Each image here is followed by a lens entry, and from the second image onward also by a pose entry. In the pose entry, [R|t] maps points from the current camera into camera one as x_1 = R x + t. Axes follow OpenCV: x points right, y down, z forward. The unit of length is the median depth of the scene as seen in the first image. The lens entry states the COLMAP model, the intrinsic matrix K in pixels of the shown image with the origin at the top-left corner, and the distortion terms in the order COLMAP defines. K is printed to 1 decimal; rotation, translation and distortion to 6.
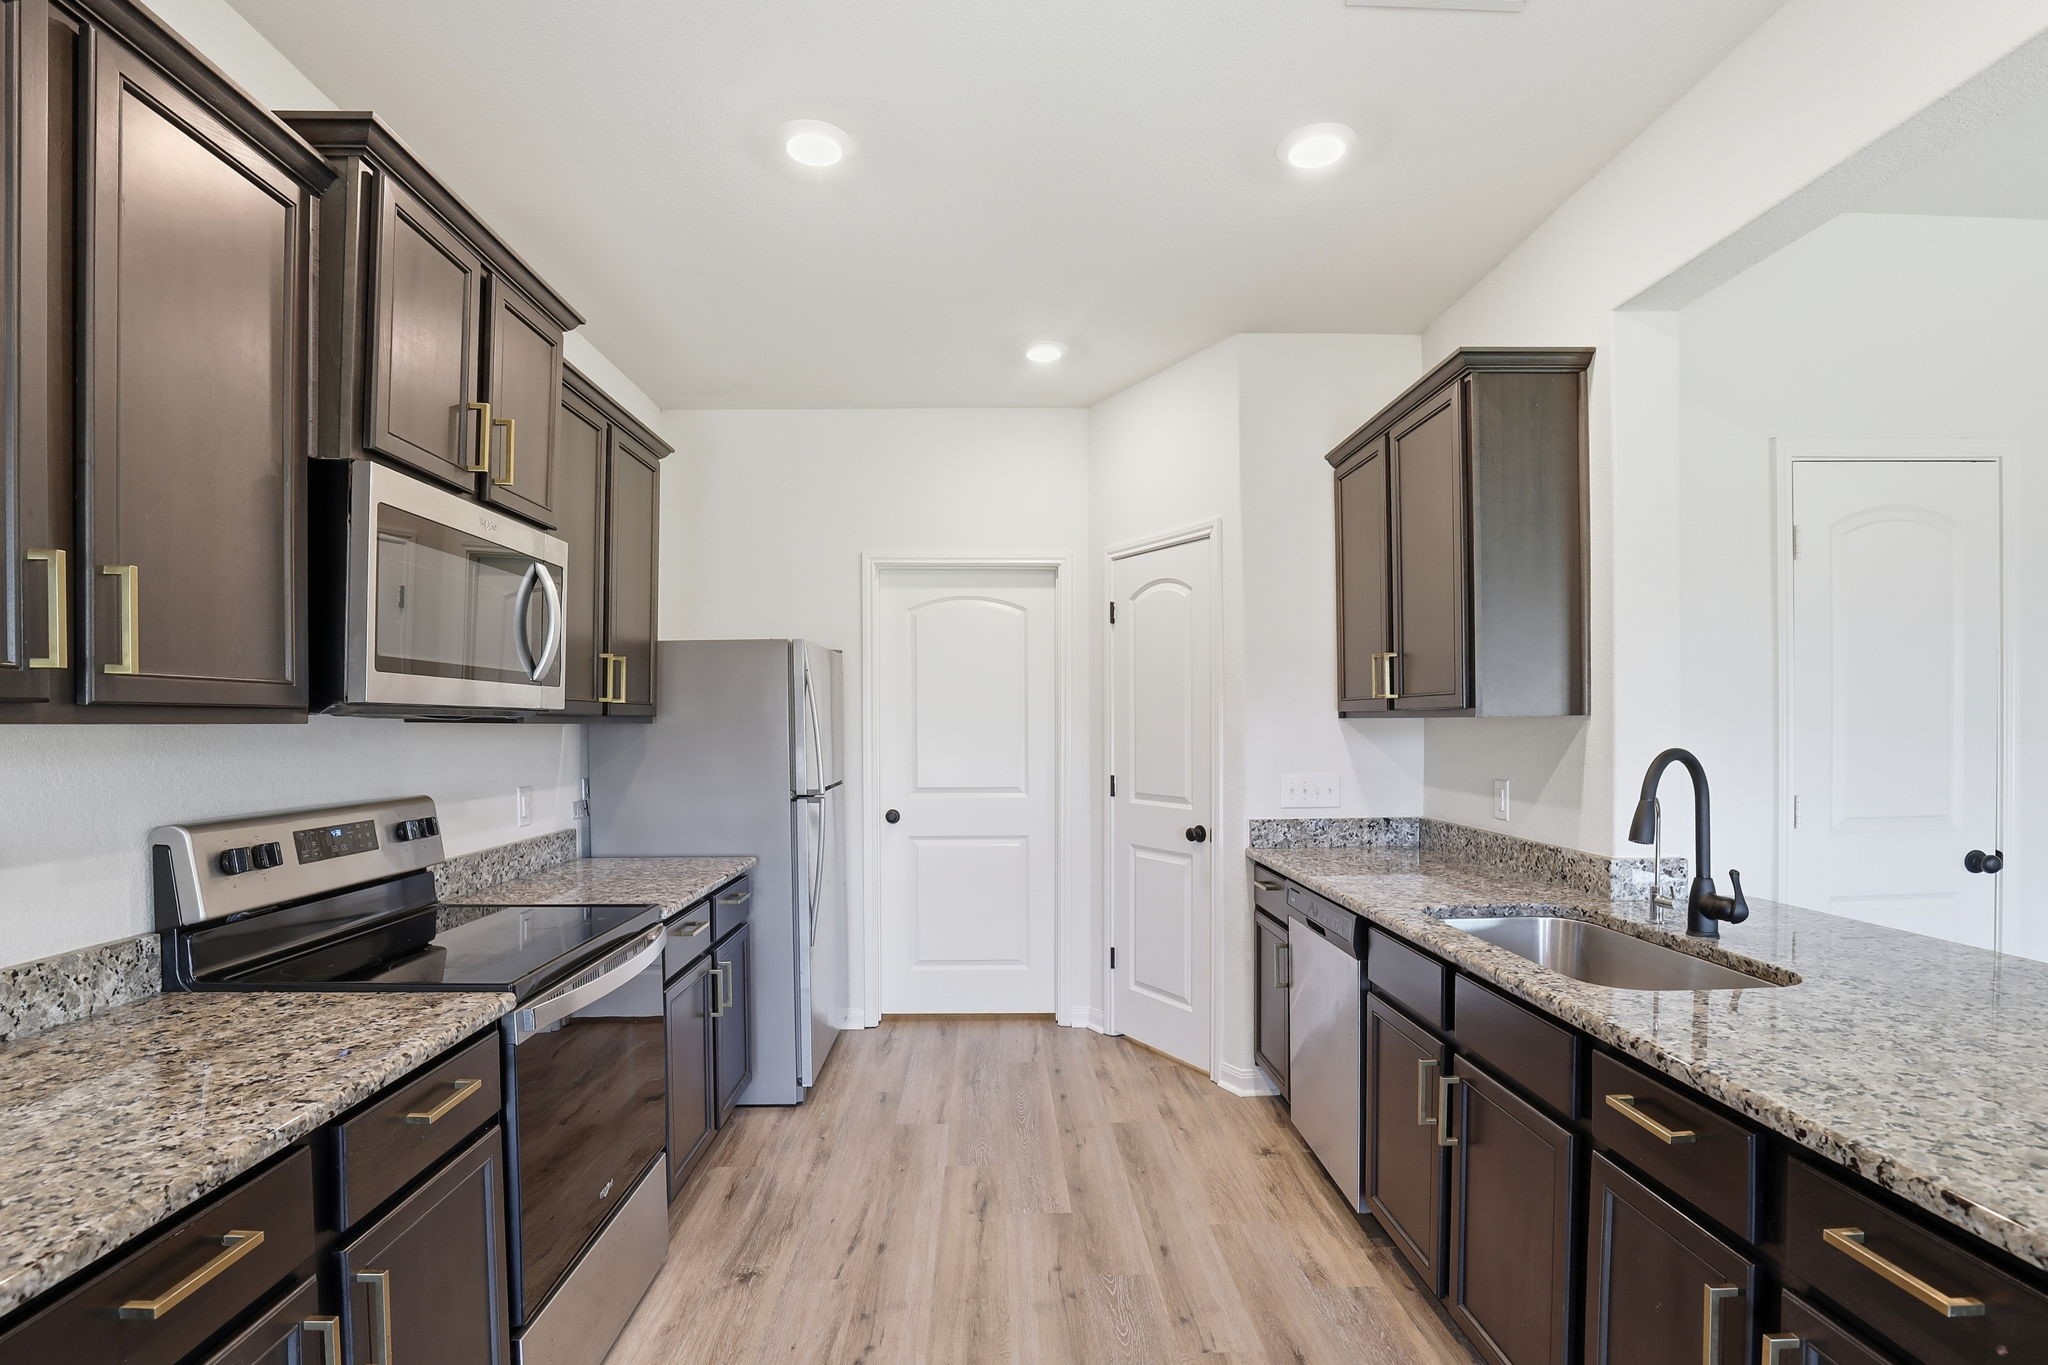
lens RADIAL K [[959.9, 0, 1016.3], [0, 959.9, 728.2], [0, 0, 1]] dist [-0.031303, 0.000411]
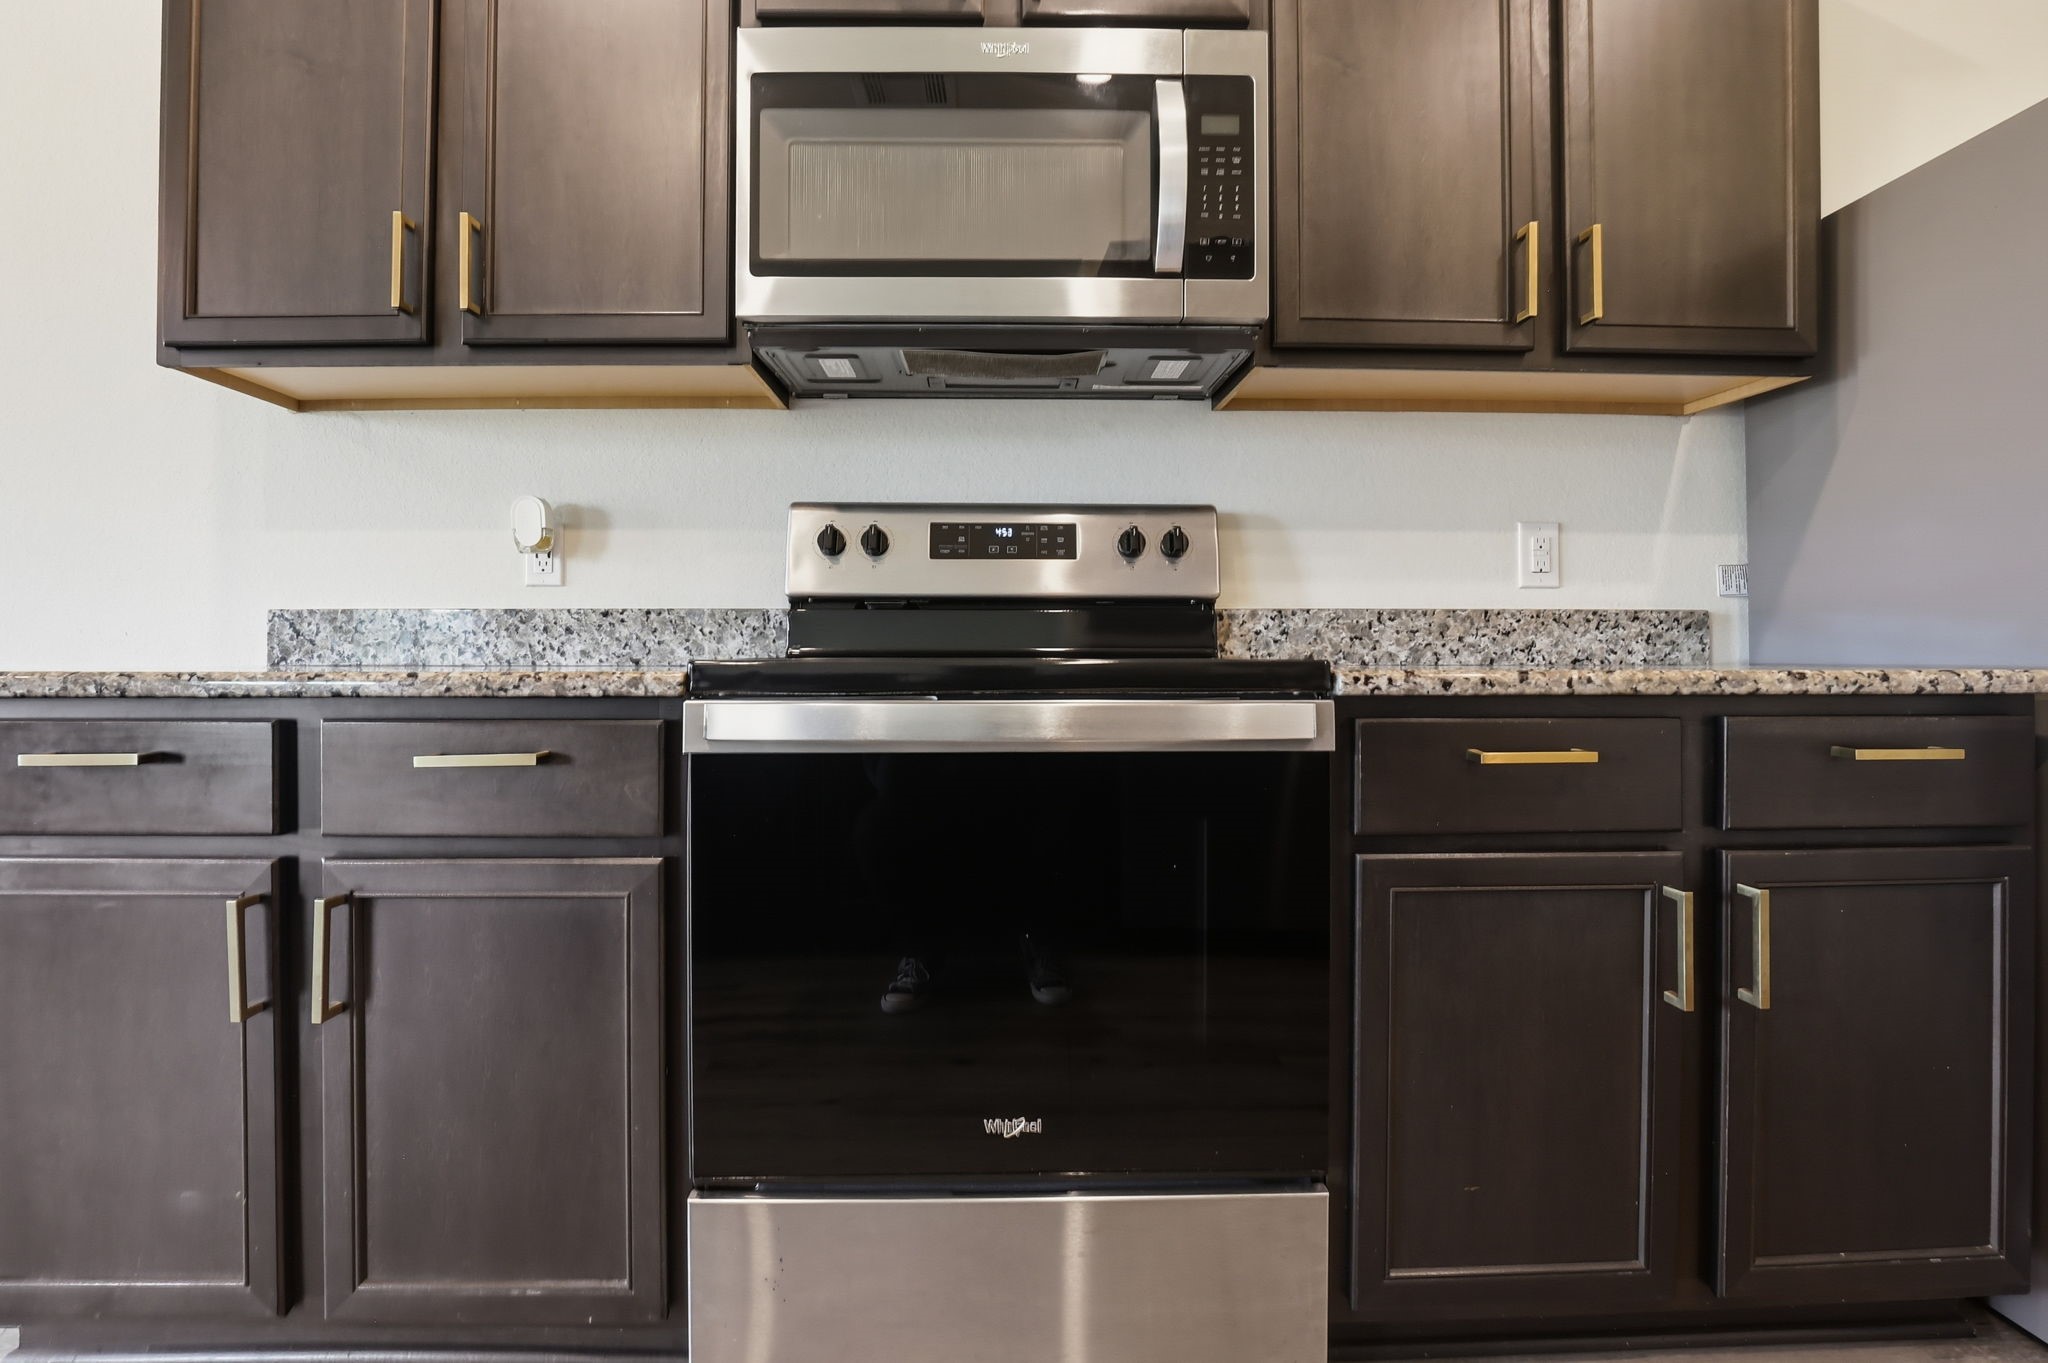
lens RADIAL K [[970.9, 0, 1020.3], [0, 970.9, 649.4], [0, 0, 1]] dist [-0.028561, 0.000377]
pose [[0.005781, -0.000897, -0.999983, 0.158794], [-0.003209, 0.999994, -0.000915, 0.262495], [0.999978, 0.003214, 0.005778, 1.236655]]
